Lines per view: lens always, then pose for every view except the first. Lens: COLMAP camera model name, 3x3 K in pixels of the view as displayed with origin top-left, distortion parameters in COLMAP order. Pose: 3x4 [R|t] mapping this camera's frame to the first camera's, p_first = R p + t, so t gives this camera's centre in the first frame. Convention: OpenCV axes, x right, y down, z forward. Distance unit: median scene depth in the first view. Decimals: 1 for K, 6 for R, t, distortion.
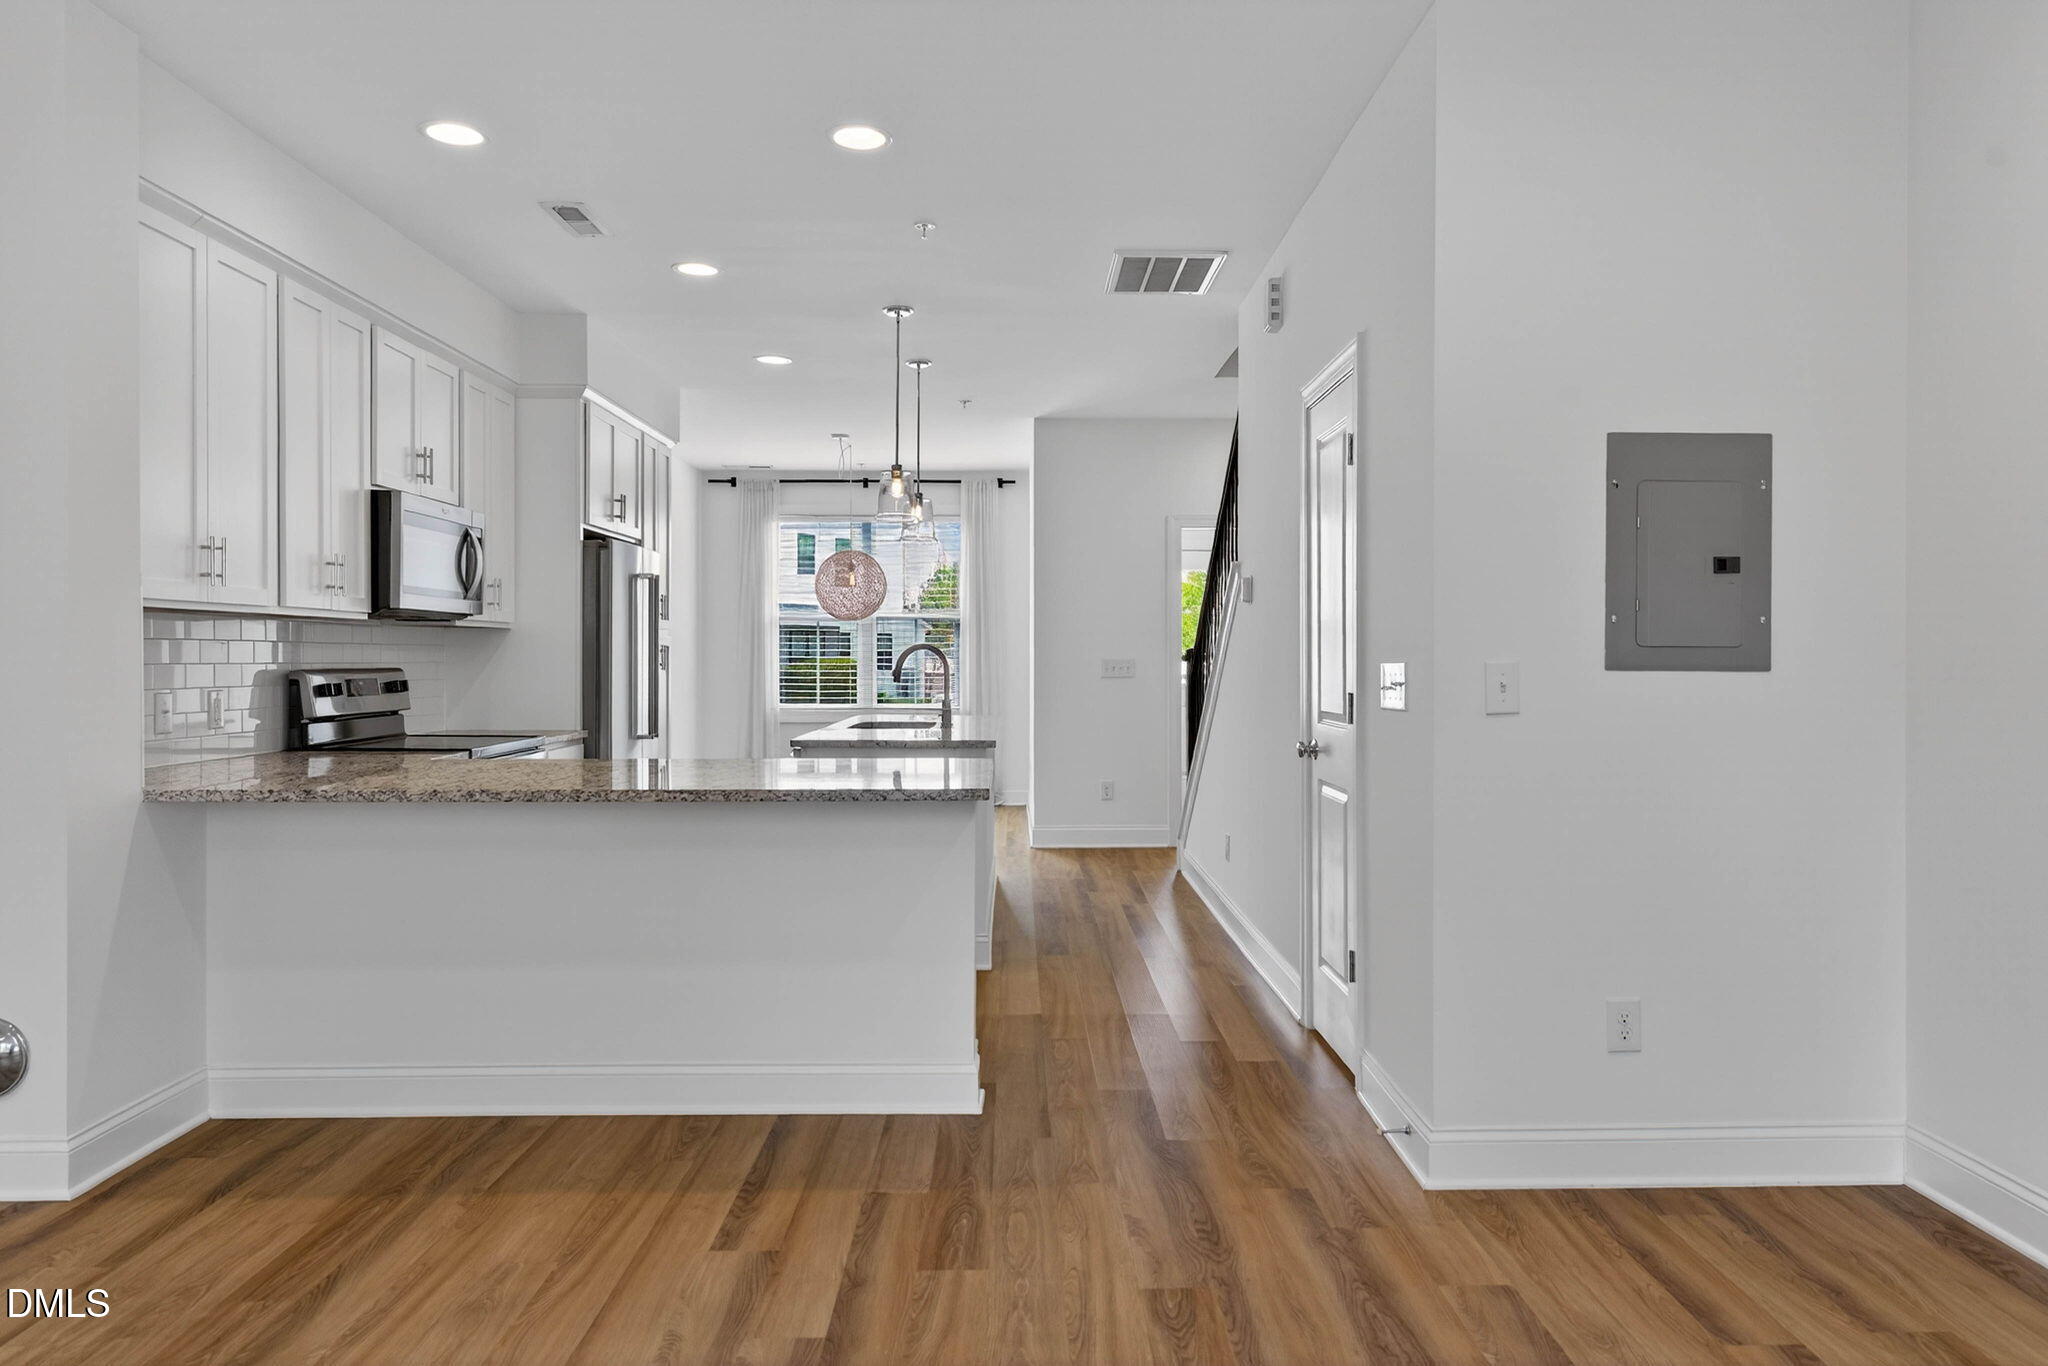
lens RADIAL K [[1377.6, 0, 1026.9], [0, 1377.6, 664.9], [0, 0, 1]] dist [0.014047, 0.005784]
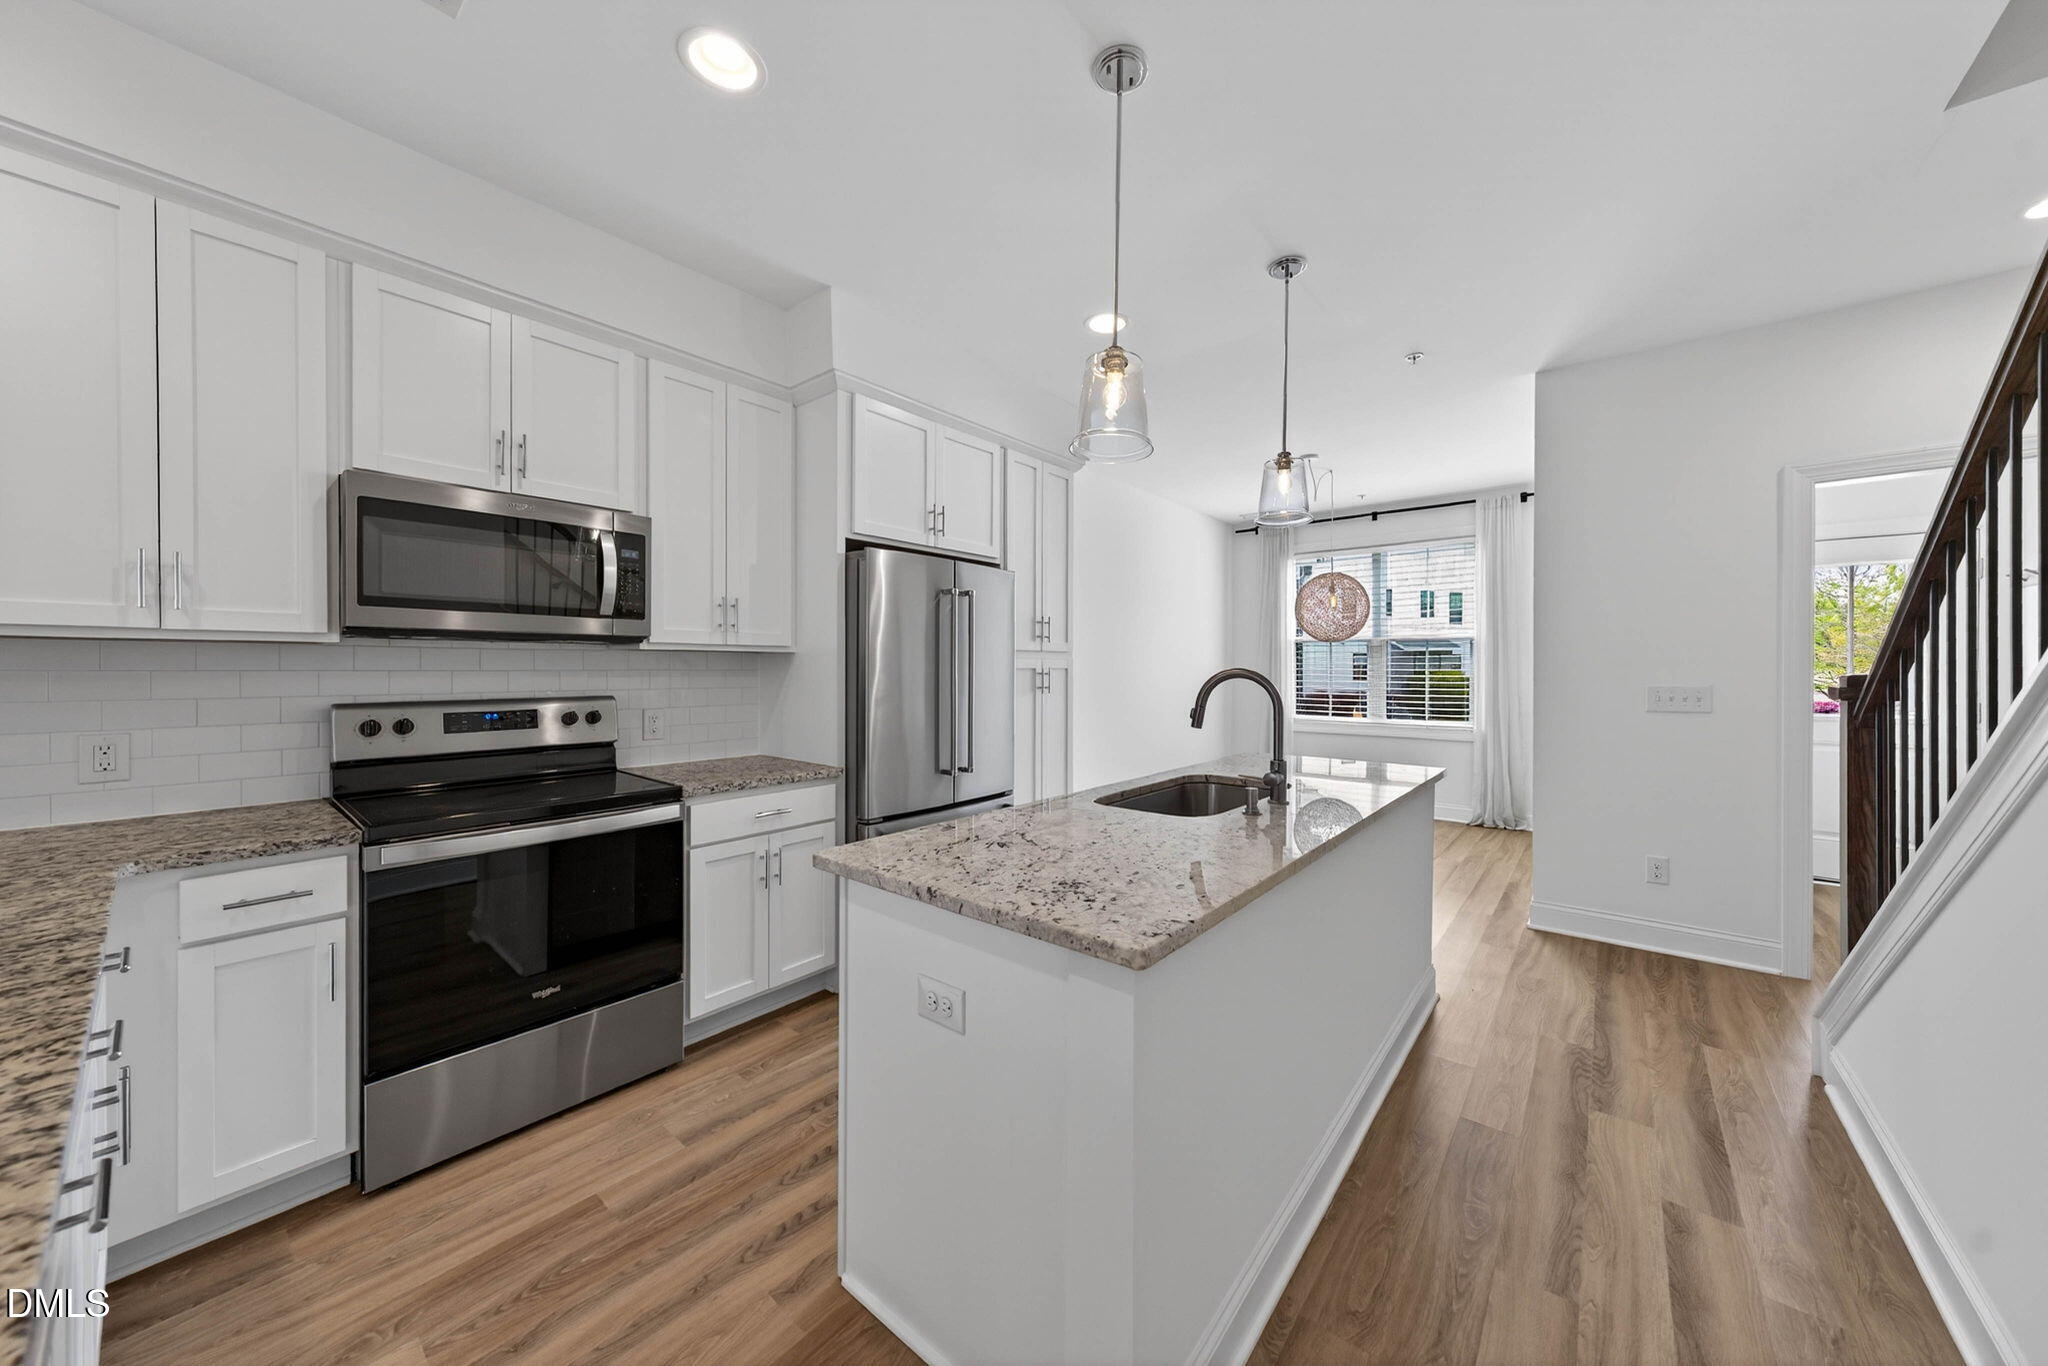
lens RADIAL K [[716.4, 0, 1050.4], [0, 716.4, 669.2], [0, 0, 1]] dist [0.000265, -0.000299]
pose [[0.780159, -0.000967, -0.625580, 0.123000], [-0.003277, 0.999979, -0.005634, -0.025531], [0.625572, 0.006445, 0.780140, 1.401870]]
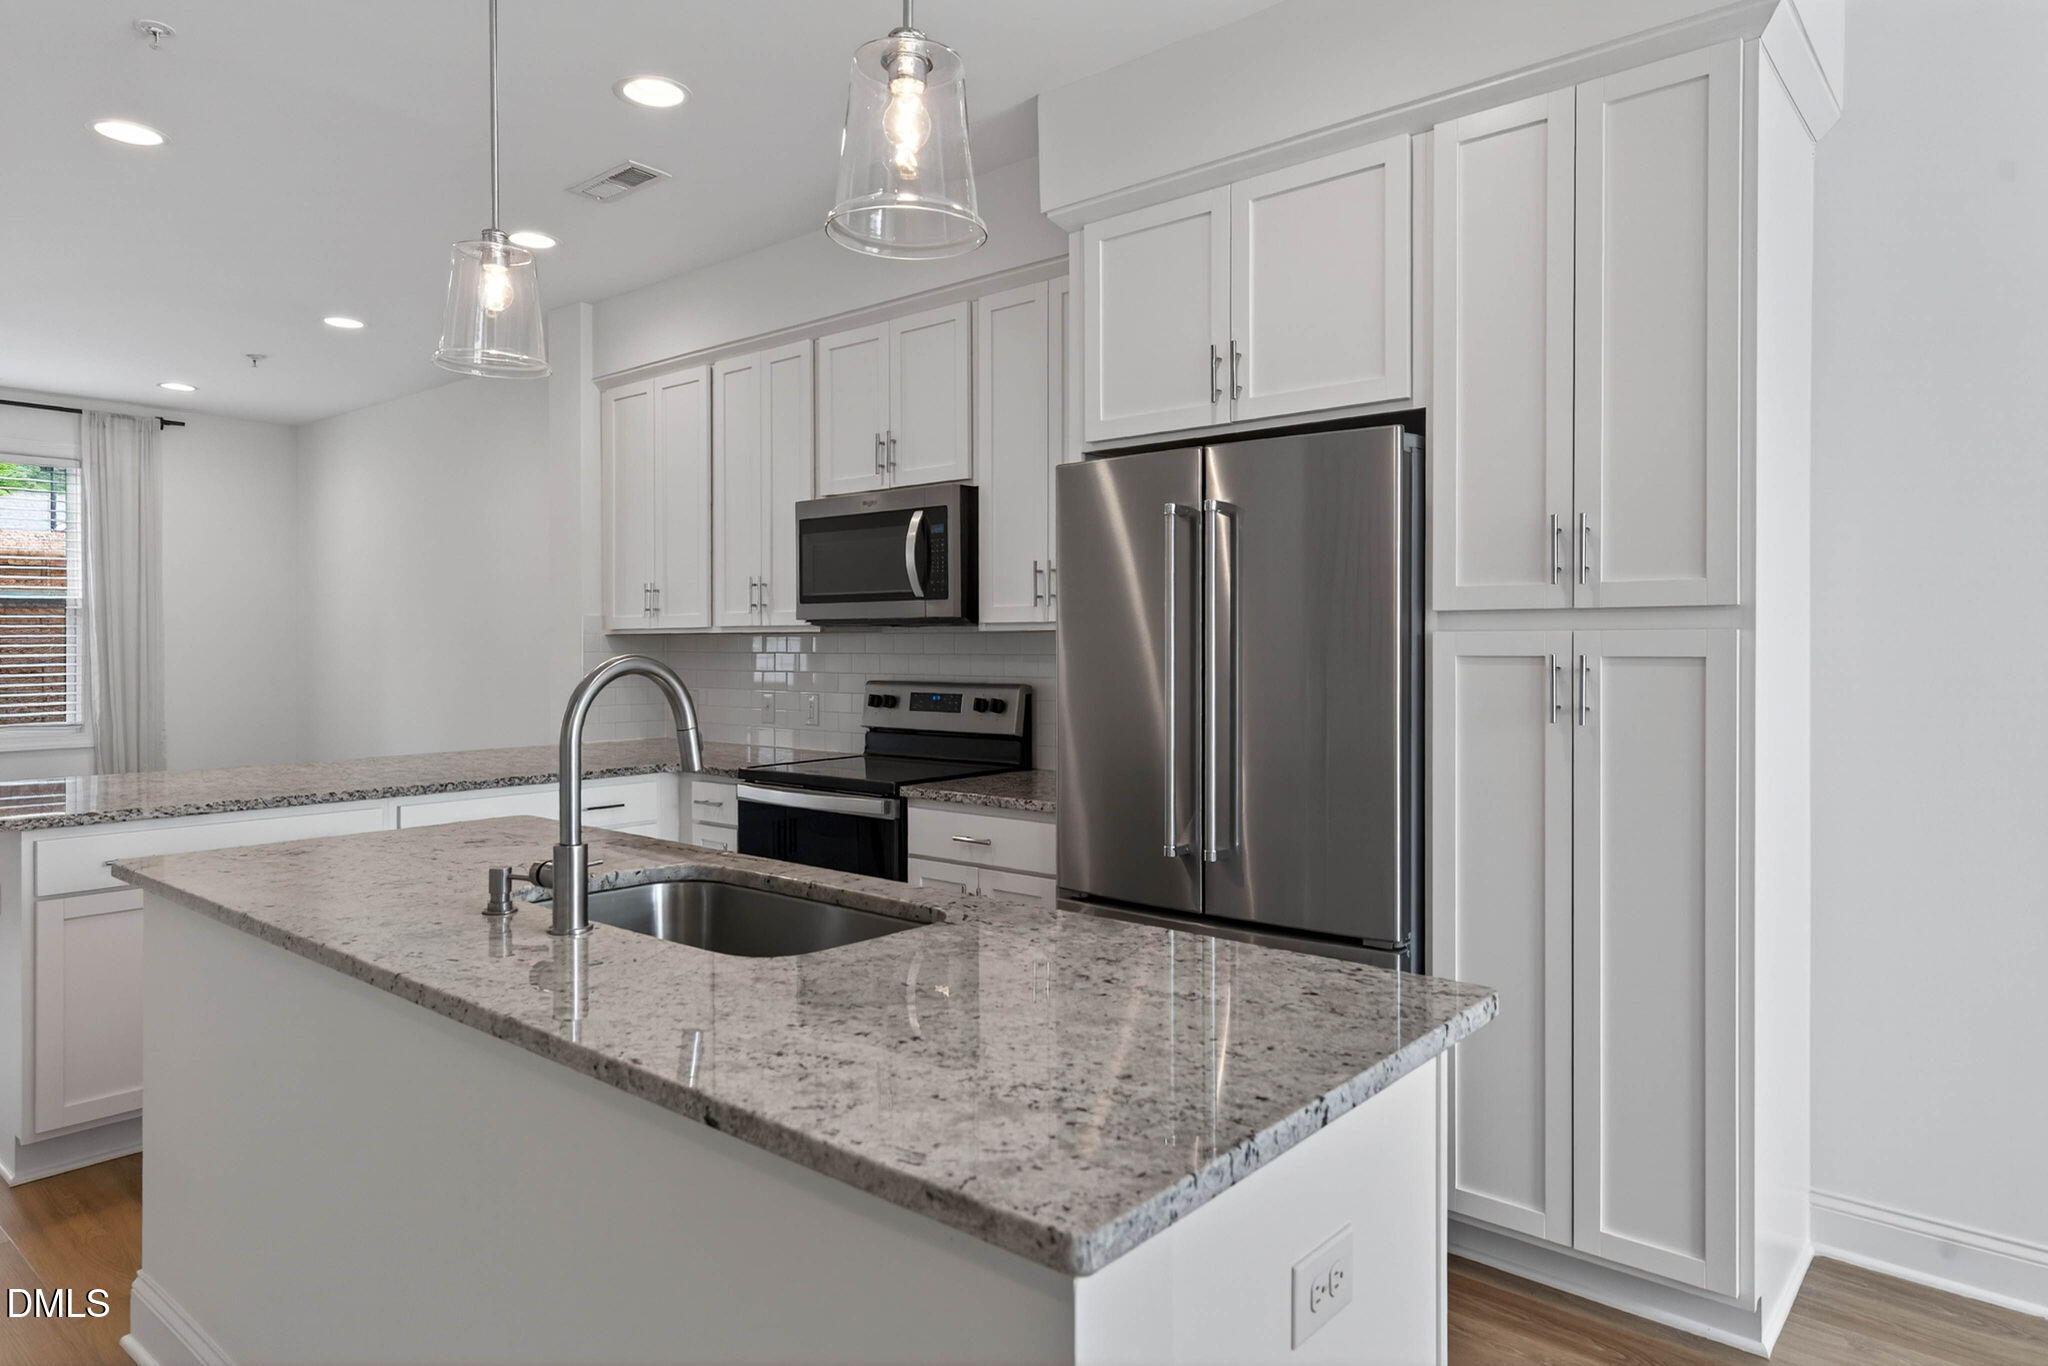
lens RADIAL K [[1237.0, 0, 1016.7], [0, 1237.0, 644.1], [0, 0, 1]] dist [0.015528, 0.006475]
pose [[-0.660401, -0.003994, -0.750903, 0.154842], [-0.007028, 0.999975, 0.000861, -0.038774], [0.750880, 0.005846, -0.660412, 2.549739]]
